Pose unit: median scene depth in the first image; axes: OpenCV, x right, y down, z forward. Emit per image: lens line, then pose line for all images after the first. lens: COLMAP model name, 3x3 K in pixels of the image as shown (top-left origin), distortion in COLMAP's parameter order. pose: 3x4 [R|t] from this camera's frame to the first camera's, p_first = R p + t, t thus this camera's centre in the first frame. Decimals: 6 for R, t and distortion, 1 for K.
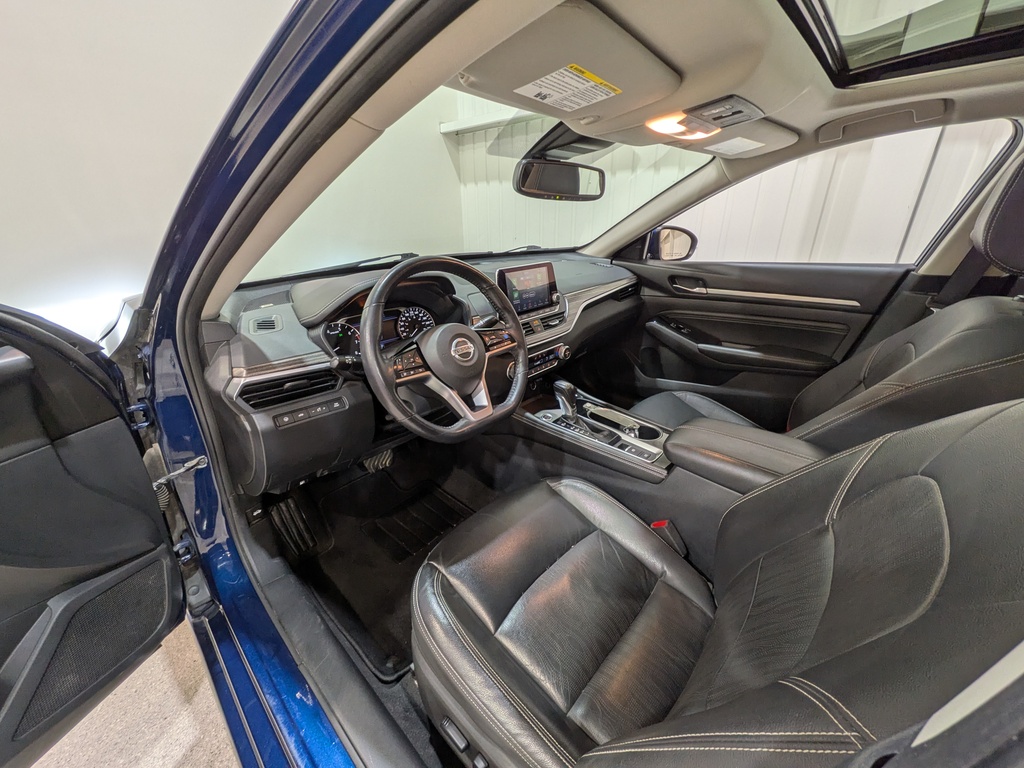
lens RADIAL K [[399.7, 0, 498.7], [0, 399.7, 372.1], [0, 0, 1]] dist [0.000558, 0.000018]
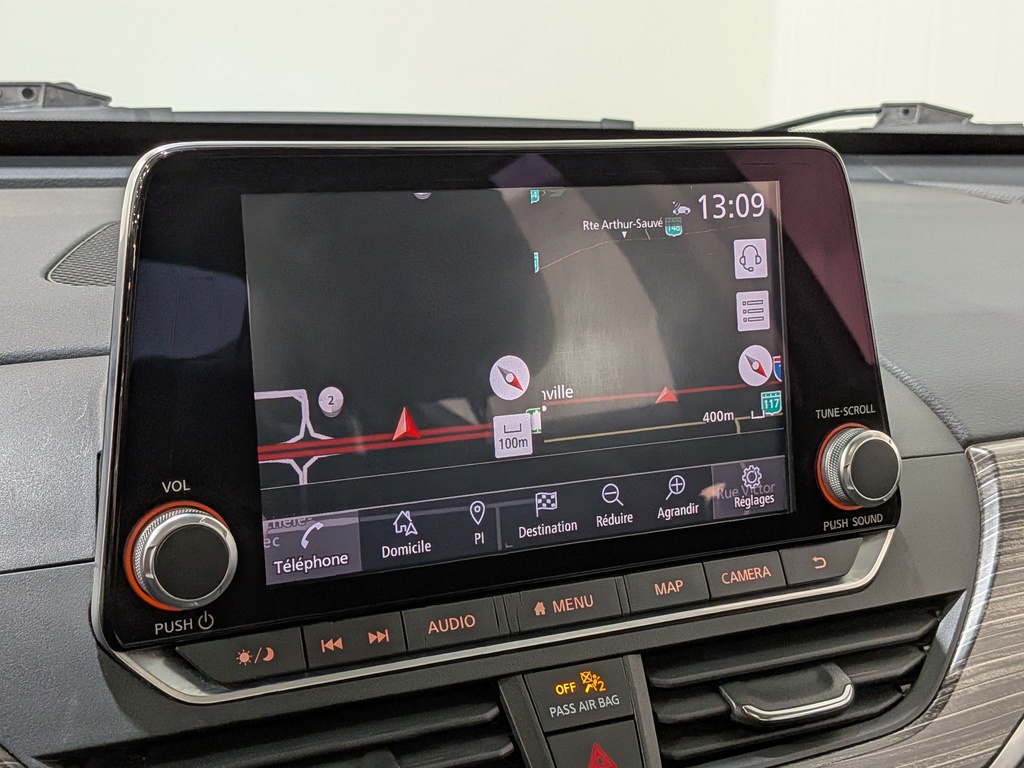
lens RADIAL K [[1428.8, 0, 507.1], [0, 1428.8, 366.9], [0, 0, 1]] dist [0.055522, 0.000000]
pose [[0.940243, 0.090980, -0.328125, 0.190462], [-0.149953, 0.975804, -0.159127, -0.144965], [0.305708, 0.198821, 0.931135, 0.645817]]
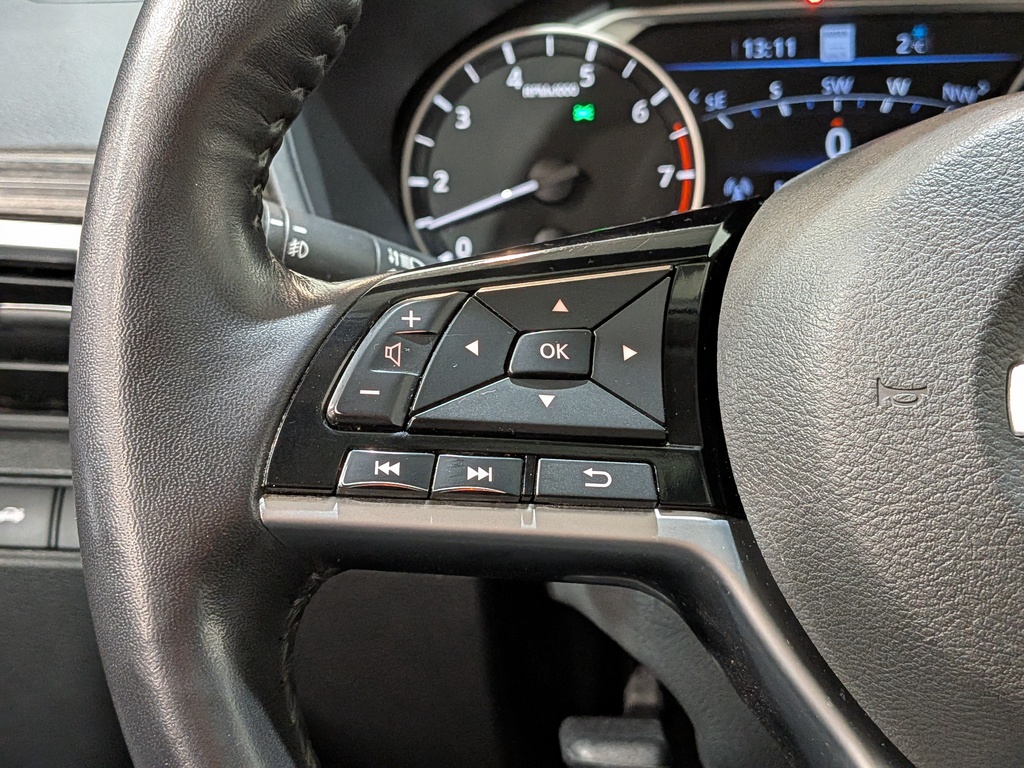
lens RADIAL K [[1428.8, 0, 482.9], [0, 1428.8, 418.8], [0, 0, 1]] dist [0.055522, 0.000000]
pose [[0.636963, 0.280545, -0.718034, 0.020055], [-0.257013, 0.955422, 0.145302, -0.040673], [0.726789, 0.091992, 0.680673, 0.487038]]
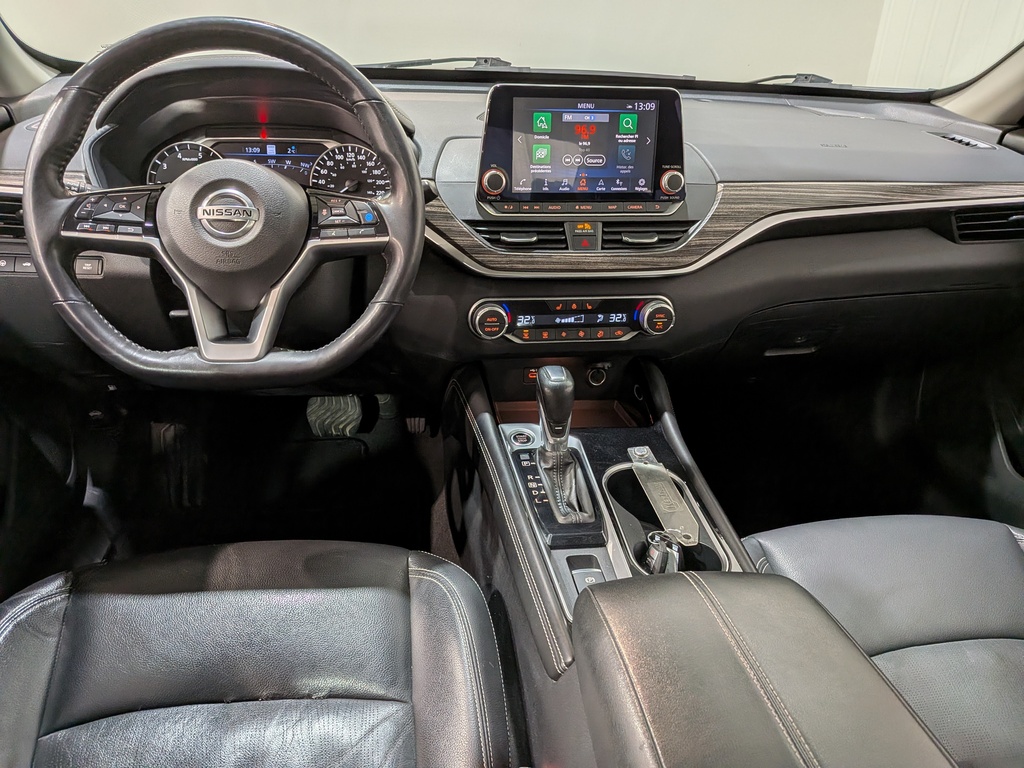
lens RADIAL K [[718.8, 0, 526.1], [0, 718.8, 396.4], [0, 0, 1]] dist [0.042097, -0.079611]
pose [[0.789939, 0.312936, -0.527321, 0.516364], [-0.270152, 0.949622, 0.158855, -0.057990], [0.550467, 0.016971, 0.834684, 0.325452]]
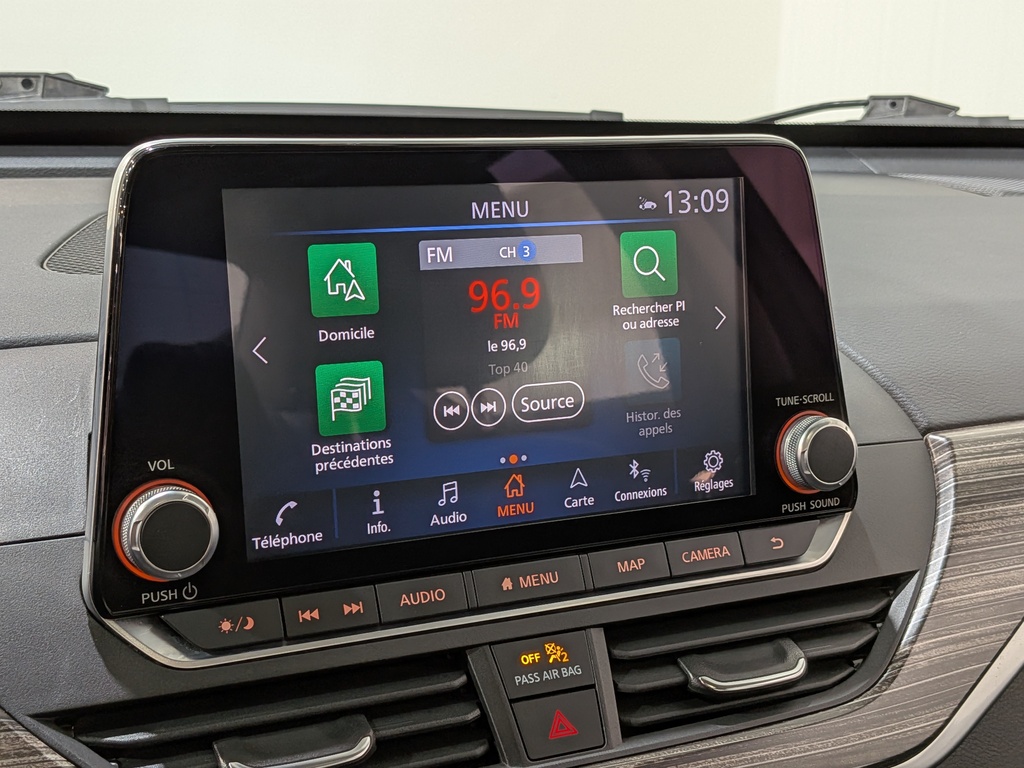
lens RADIAL K [[1428.8, 0, 495.8], [0, 1428.8, 405.8], [0, 0, 1]] dist [0.055522, 0.000000]
pose [[0.935515, 0.109032, -0.336041, 0.205854], [-0.158068, 0.979846, -0.122132, -0.143603], [0.315952, 0.167373, 0.933895, 0.631401]]
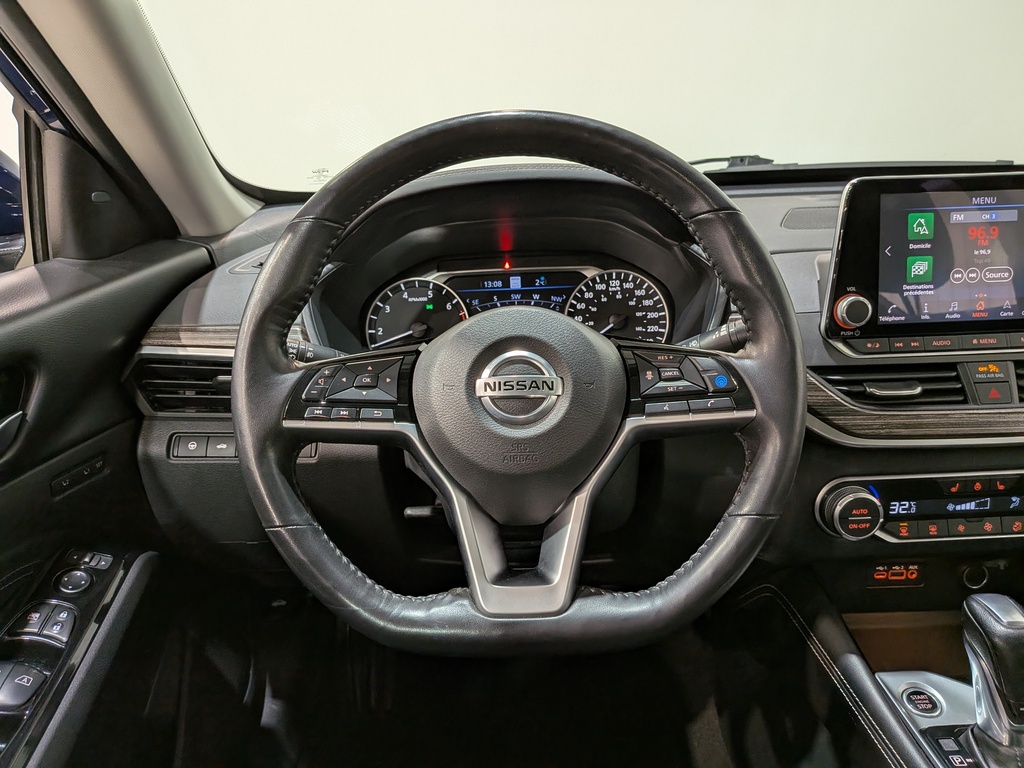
lens RADIAL K [[718.8, 0, 543.2], [0, 718.8, 379.1], [0, 0, 1]] dist [0.042097, -0.079611]
pose [[0.702835, 0.199543, -0.682792, 0.227639], [-0.235799, 0.970935, 0.041030, -0.063708], [0.671135, 0.132164, 0.729459, 0.407984]]
